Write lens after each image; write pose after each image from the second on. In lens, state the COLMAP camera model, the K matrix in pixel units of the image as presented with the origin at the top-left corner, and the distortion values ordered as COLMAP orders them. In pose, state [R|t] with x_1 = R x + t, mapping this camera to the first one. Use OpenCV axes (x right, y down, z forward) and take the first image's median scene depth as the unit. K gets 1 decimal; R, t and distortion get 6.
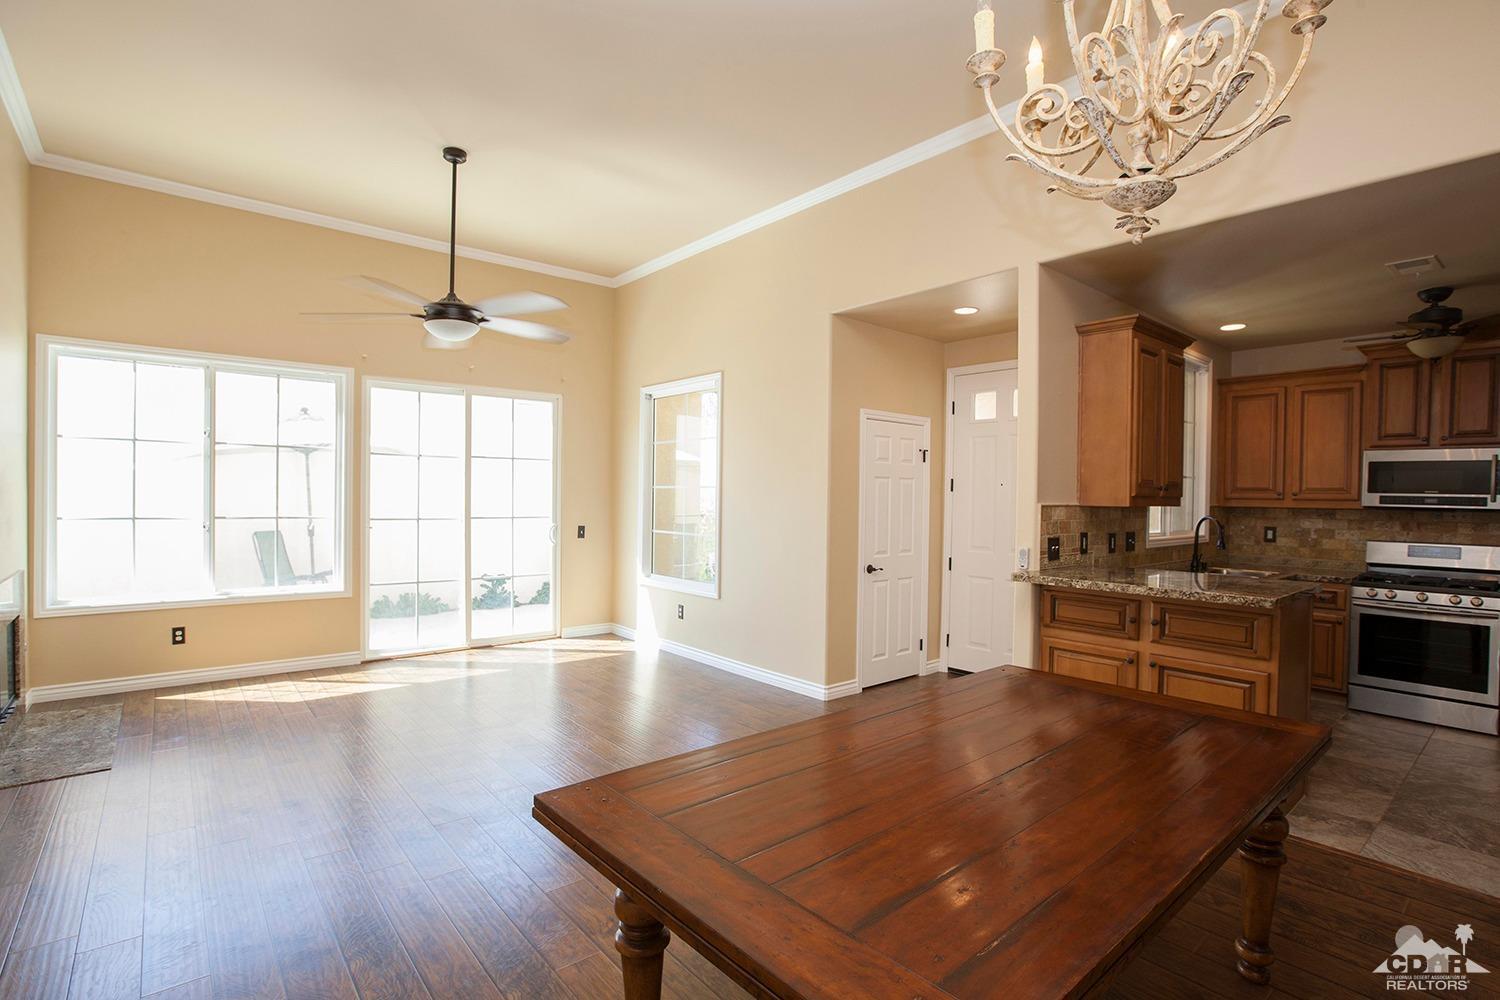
lens RADIAL K [[721.2, 0, 750.0], [0, 721.2, 500.0], [0, 0, 1]] dist [-0.028941, 0.000264]
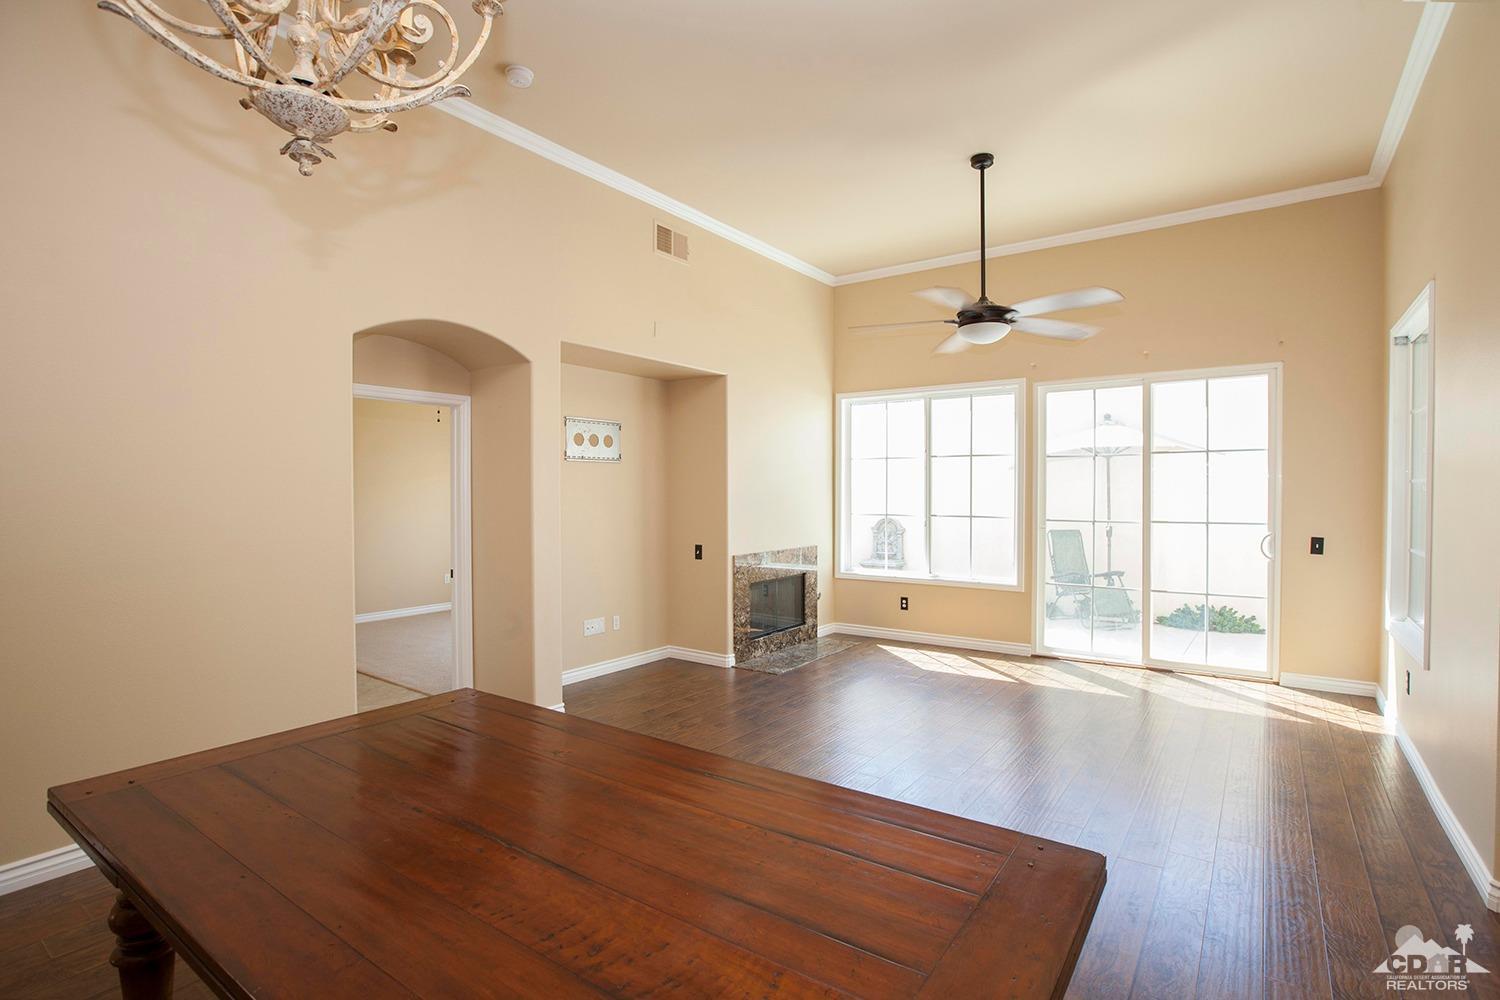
lens RADIAL K [[721.2, 0, 750.0], [0, 721.2, 500.0], [0, 0, 1]] dist [-0.028941, 0.000264]
pose [[0.253916, -0.003143, -0.967221, 0.374679], [-0.001903, 0.999991, -0.003750, 0.002495], [0.967224, 0.002793, 0.253907, 0.327133]]
